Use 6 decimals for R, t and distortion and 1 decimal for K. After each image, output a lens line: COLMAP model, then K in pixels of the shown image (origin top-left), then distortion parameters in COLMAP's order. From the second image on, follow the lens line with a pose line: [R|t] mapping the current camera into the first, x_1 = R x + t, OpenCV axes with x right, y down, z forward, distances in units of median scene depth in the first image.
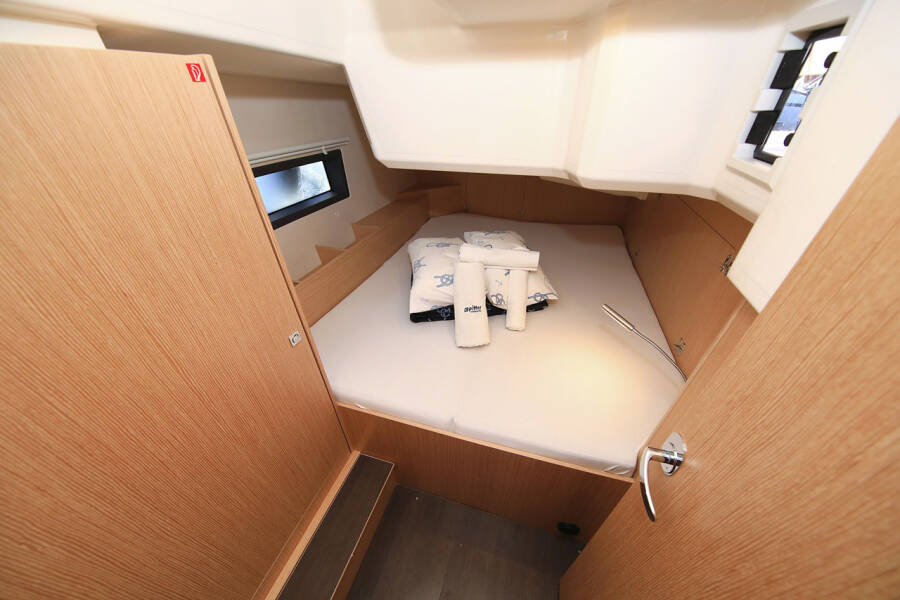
lens RADIAL K [[290.1, 0, 460.5], [0, 290.1, 300.6], [0, 0, 1]] dist [0.000157, 0.000005]
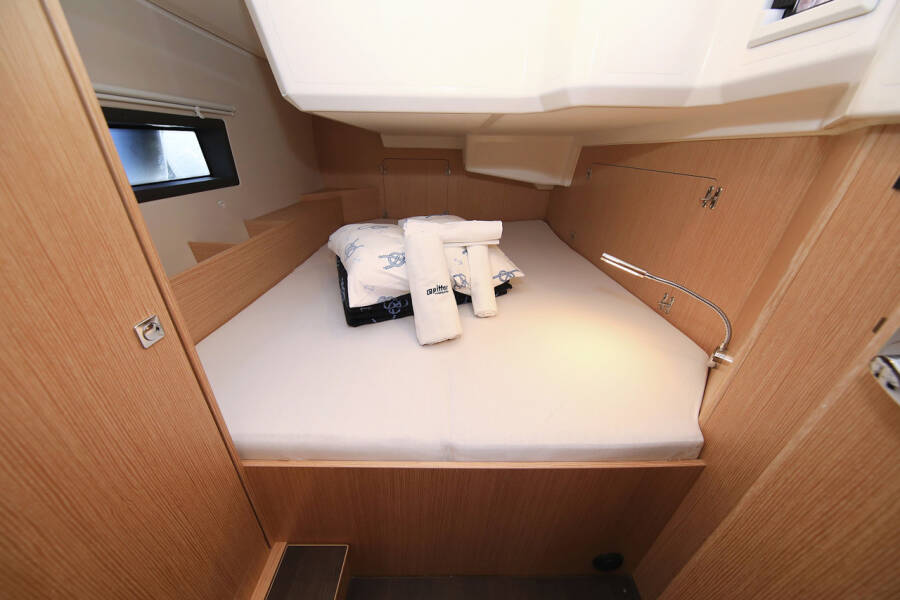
lens RADIAL K [[295.5, 0, 447.9], [0, 295.5, 290.6], [0, 0, 1]] dist [0.000805, -0.005497]
pose [[0.959061, -0.102331, 0.264064, -0.123758], [0.138794, 0.982615, -0.123301, 0.117358], [-0.246856, 0.154904, 0.956591, 0.228454]]
